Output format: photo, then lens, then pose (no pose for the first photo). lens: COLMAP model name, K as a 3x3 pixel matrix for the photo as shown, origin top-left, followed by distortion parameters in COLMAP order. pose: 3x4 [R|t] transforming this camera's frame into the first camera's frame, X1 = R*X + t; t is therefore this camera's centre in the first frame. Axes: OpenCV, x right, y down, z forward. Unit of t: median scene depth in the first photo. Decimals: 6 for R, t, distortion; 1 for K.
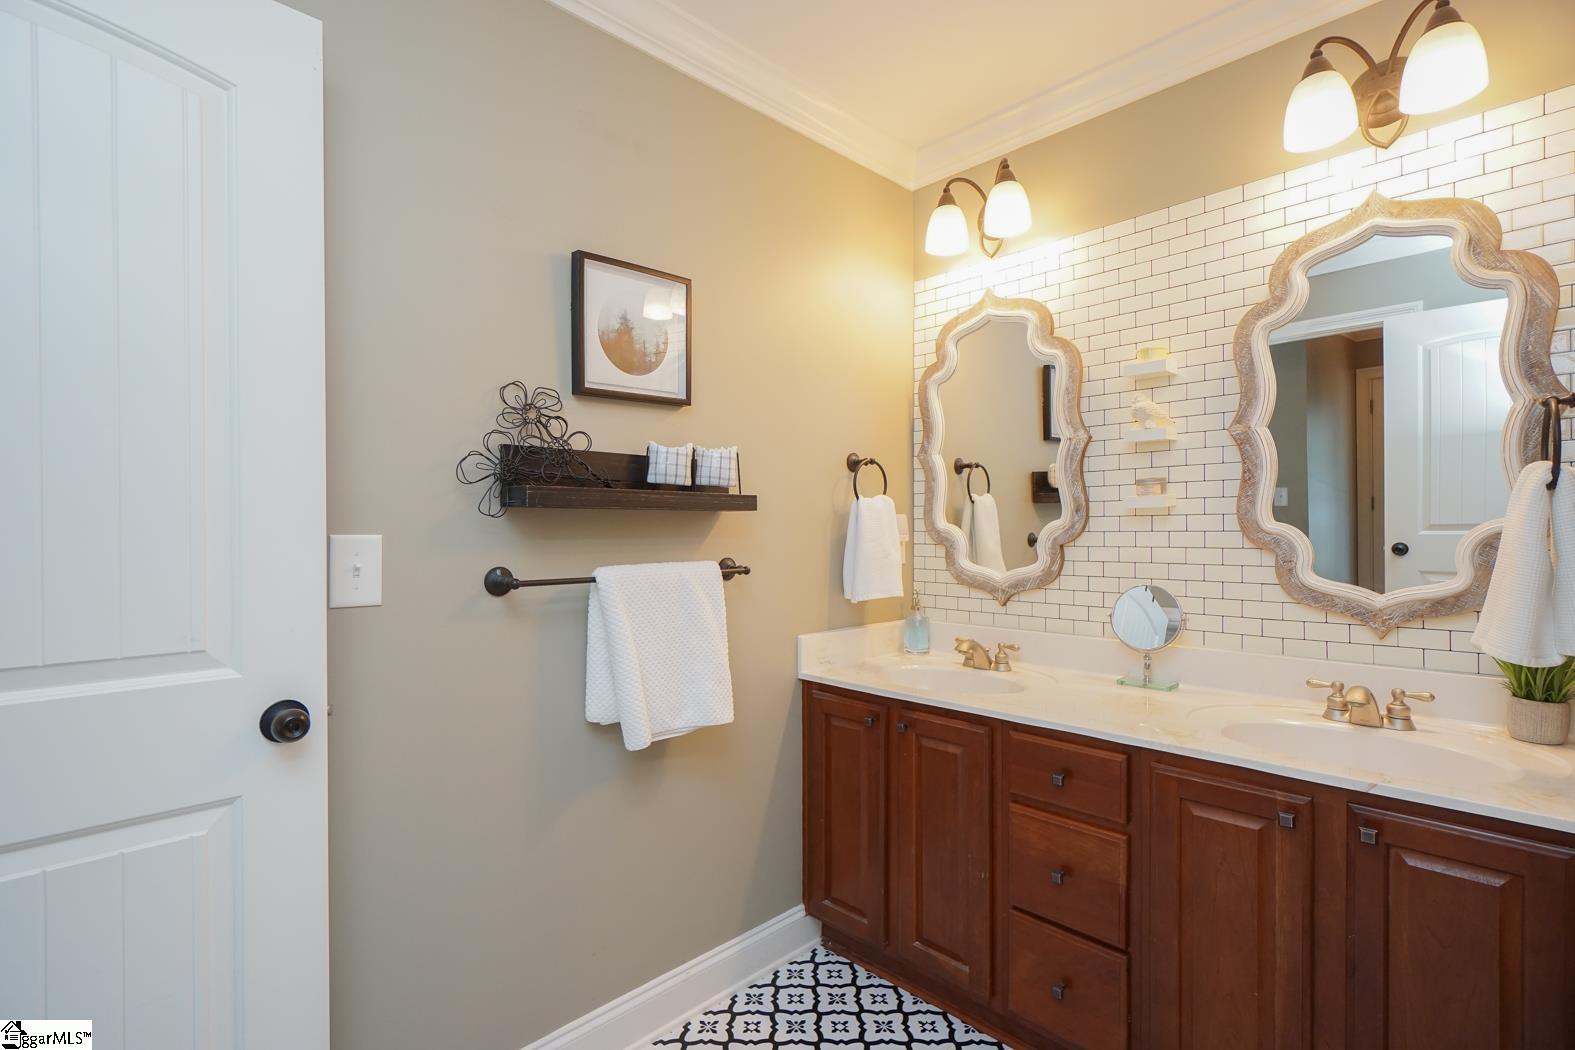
lens RADIAL K [[724.1, 0, 788.7], [0, 724.1, 528.2], [0, 0, 1]] dist [-0.010636, 0.000979]
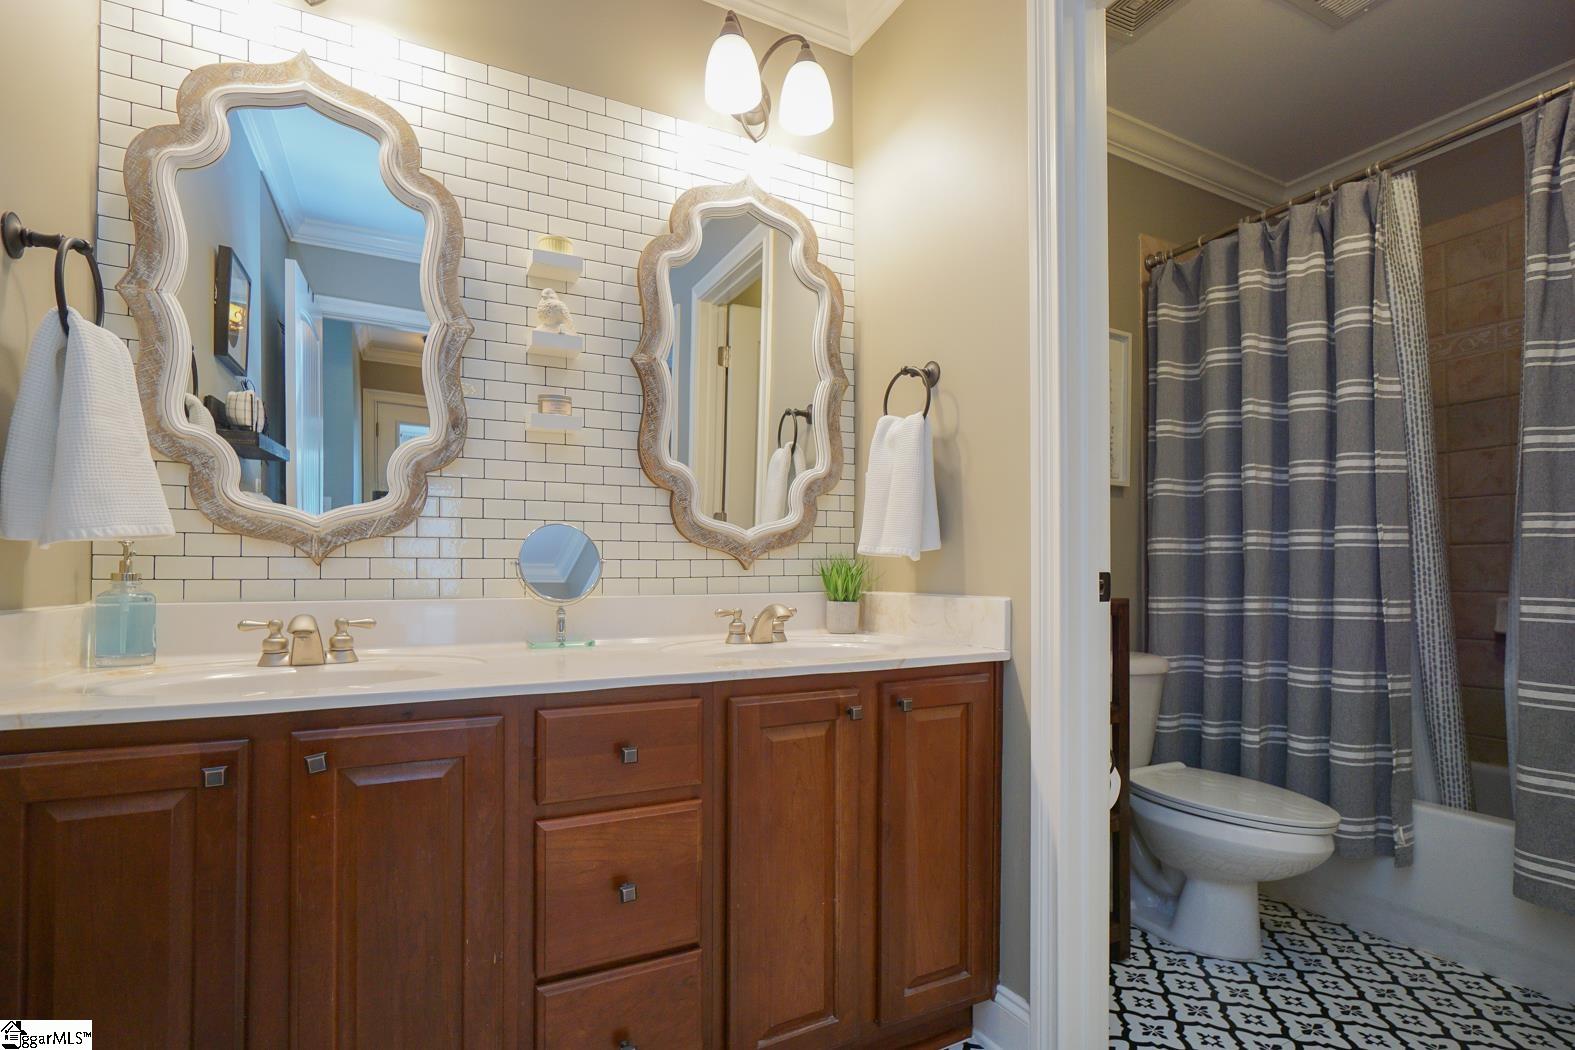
lens RADIAL K [[724.1, 0, 762.2], [0, 724.1, 564.8], [0, 0, 1]] dist [-0.010636, 0.000979]
pose [[0.314383, 0.014171, 0.949190, -0.207847], [-0.003239, 0.999899, -0.013855, 0.135143], [-0.949291, 0.001281, 0.314397, 0.516988]]
